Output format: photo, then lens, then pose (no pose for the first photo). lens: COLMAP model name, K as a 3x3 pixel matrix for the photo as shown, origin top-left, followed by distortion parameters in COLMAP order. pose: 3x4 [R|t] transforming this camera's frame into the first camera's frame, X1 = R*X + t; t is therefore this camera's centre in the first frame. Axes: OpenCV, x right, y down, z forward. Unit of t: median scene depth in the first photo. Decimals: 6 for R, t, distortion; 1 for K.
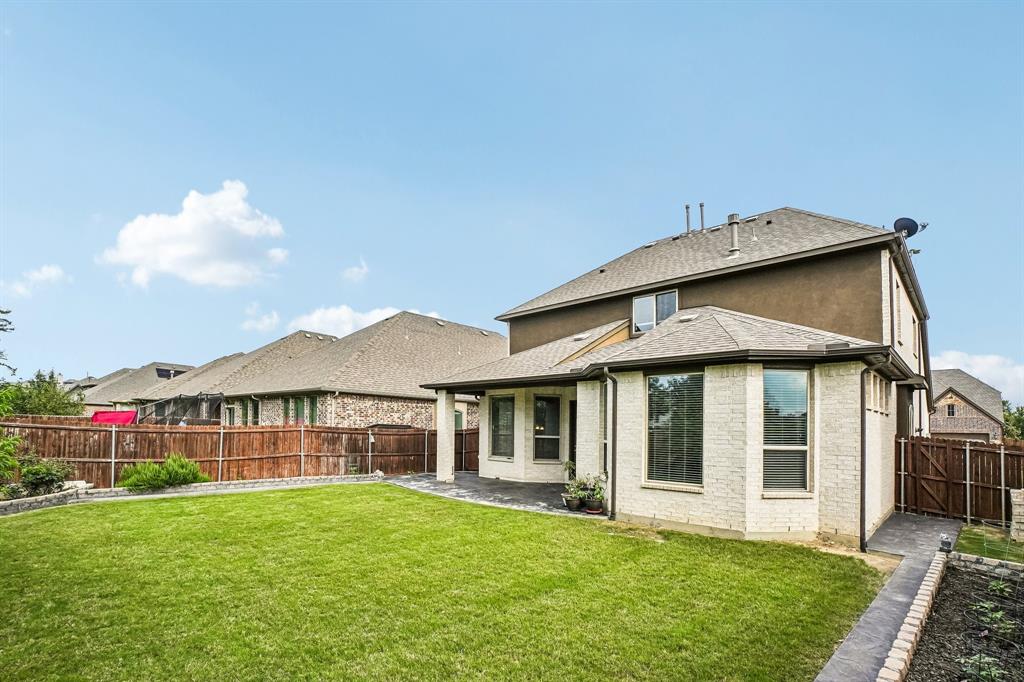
lens RADIAL K [[455.3, 0, 512.0], [0, 455.3, 341.0], [0, 0, 1]] dist [-0.053132, 0.021196]
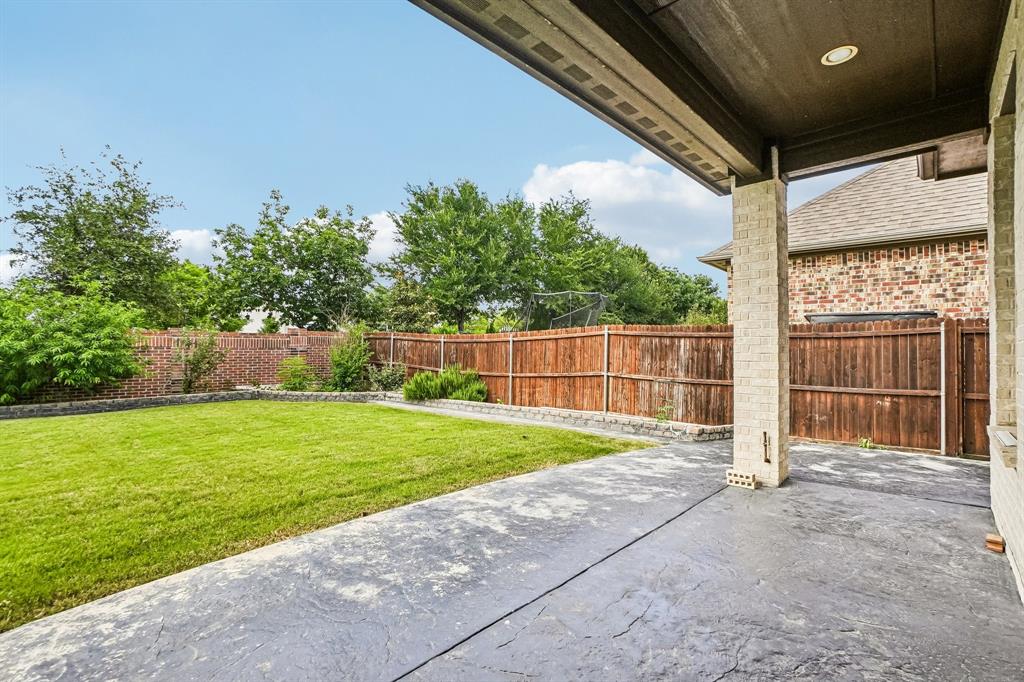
lens RADIAL K [[465.3, 0, 509.2], [0, 465.3, 344.0], [0, 0, 1]] dist [-0.055446, 0.022741]
pose [[0.027314, -0.022883, -0.999365, 0.130587], [0.191792, 0.981284, -0.017227, 0.190477], [0.981055, -0.191200, 0.031191, 0.827124]]
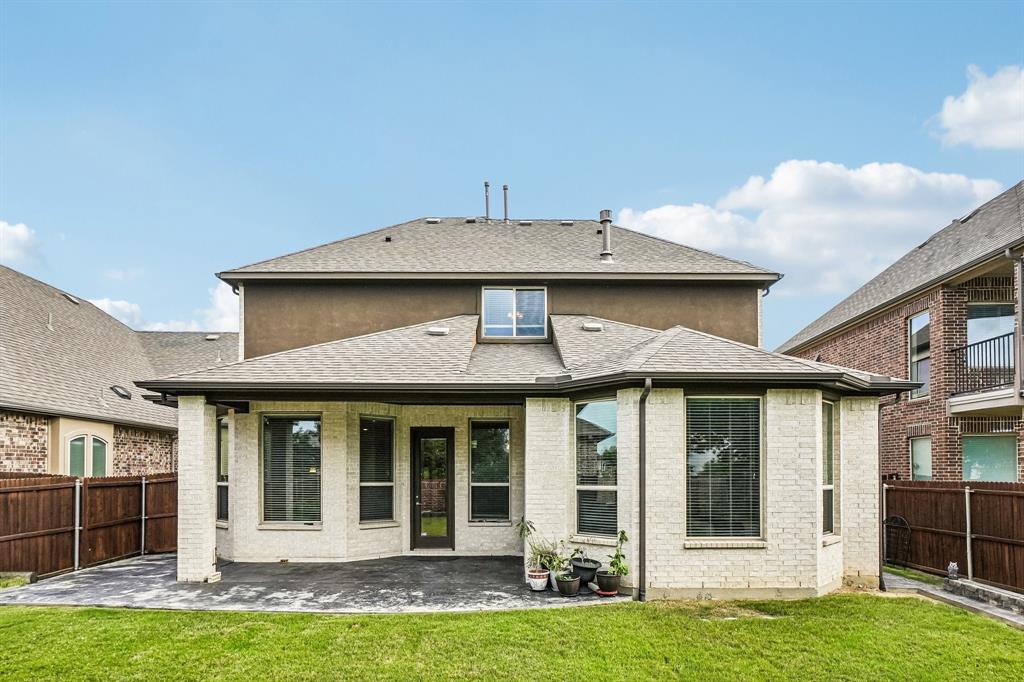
lens RADIAL K [[575.6, 0, 510.8], [0, 575.6, 392.3], [0, 0, 1]] dist [-0.004965, -0.000008]
pose [[0.722296, 0.075460, 0.687455, -0.350272], [-0.115906, 0.993178, 0.012762, 0.059455], [-0.681802, -0.088898, 0.726115, 0.334472]]
